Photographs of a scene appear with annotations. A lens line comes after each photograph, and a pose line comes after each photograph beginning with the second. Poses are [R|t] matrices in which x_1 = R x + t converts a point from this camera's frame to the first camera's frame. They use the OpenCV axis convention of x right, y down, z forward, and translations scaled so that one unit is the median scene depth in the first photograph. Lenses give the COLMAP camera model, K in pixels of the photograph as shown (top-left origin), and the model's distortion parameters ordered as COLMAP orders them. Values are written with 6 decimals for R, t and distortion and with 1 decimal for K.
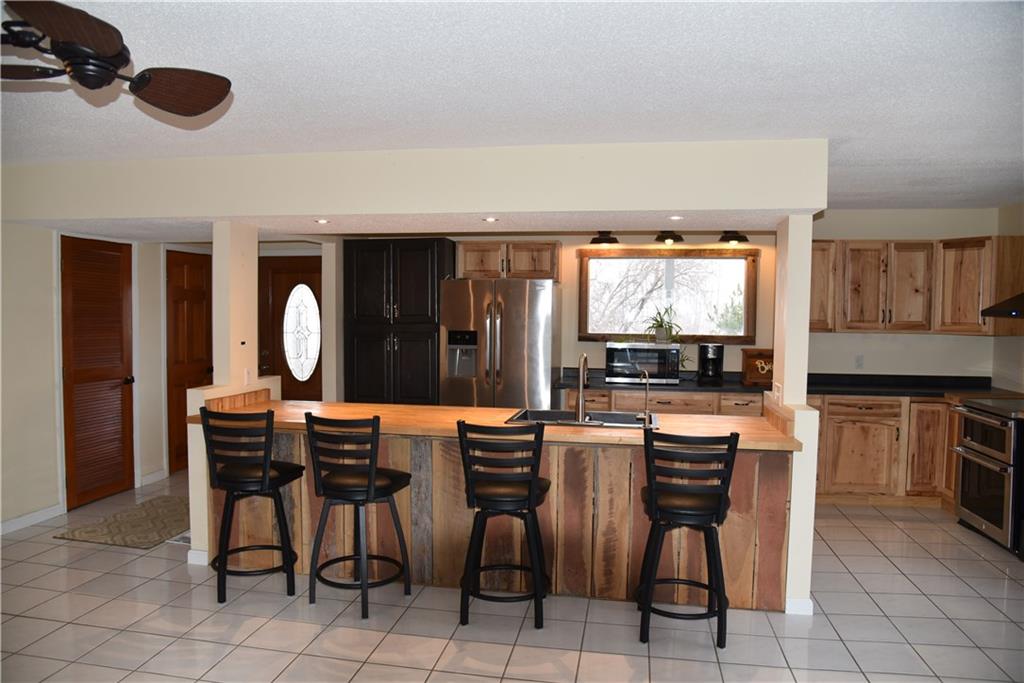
lens RADIAL K [[699.6, 0, 511.0], [0, 699.6, 349.6], [0, 0, 1]] dist [-0.117361, 0.069028]
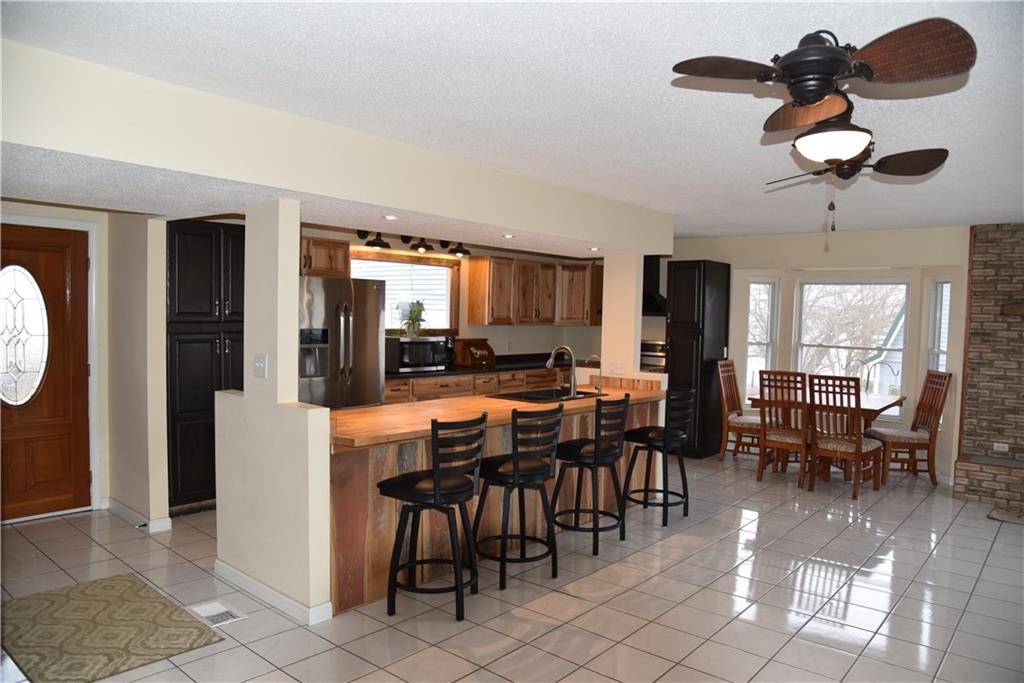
lens RADIAL K [[699.6, 0, 511.0], [0, 699.6, 349.6], [0, 0, 1]] dist [-0.117361, 0.069028]
pose [[0.513682, -0.042620, 0.856922, -0.845377], [0.027019, 0.999074, 0.033493, -0.026424], [-0.857555, 0.005949, 0.514357, 0.308836]]
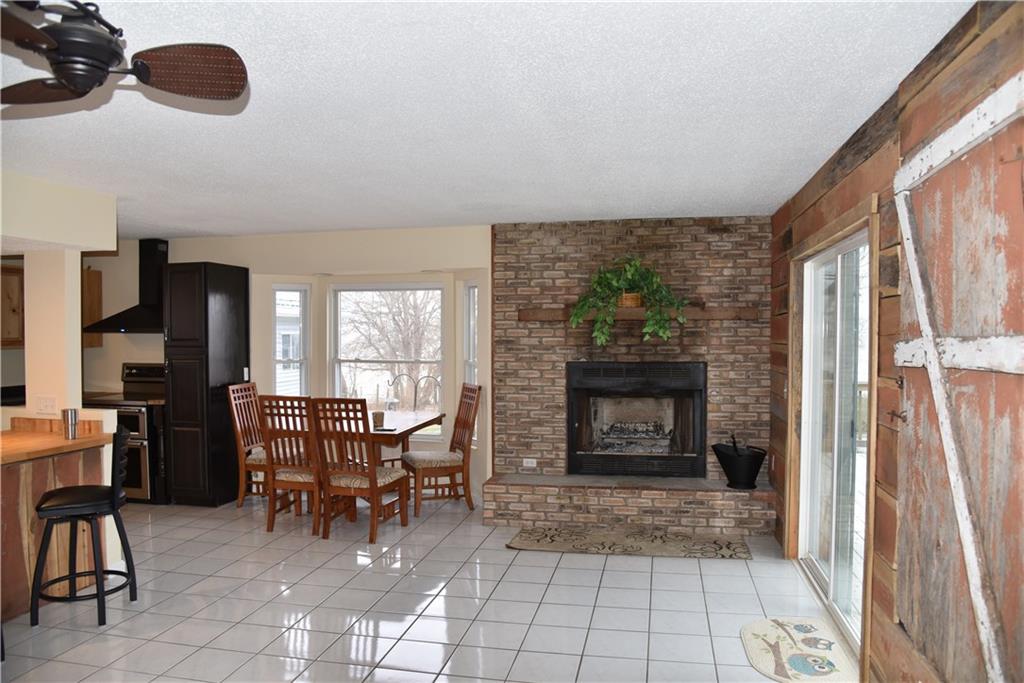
lens RADIAL K [[699.6, 0, 511.0], [0, 699.6, 349.6], [0, 0, 1]] dist [-0.117361, 0.069028]
pose [[0.040005, -0.033578, 0.998635, -0.529603], [0.054277, 0.998033, 0.031384, -0.014164], [-0.997724, 0.052947, 0.041749, 0.145512]]
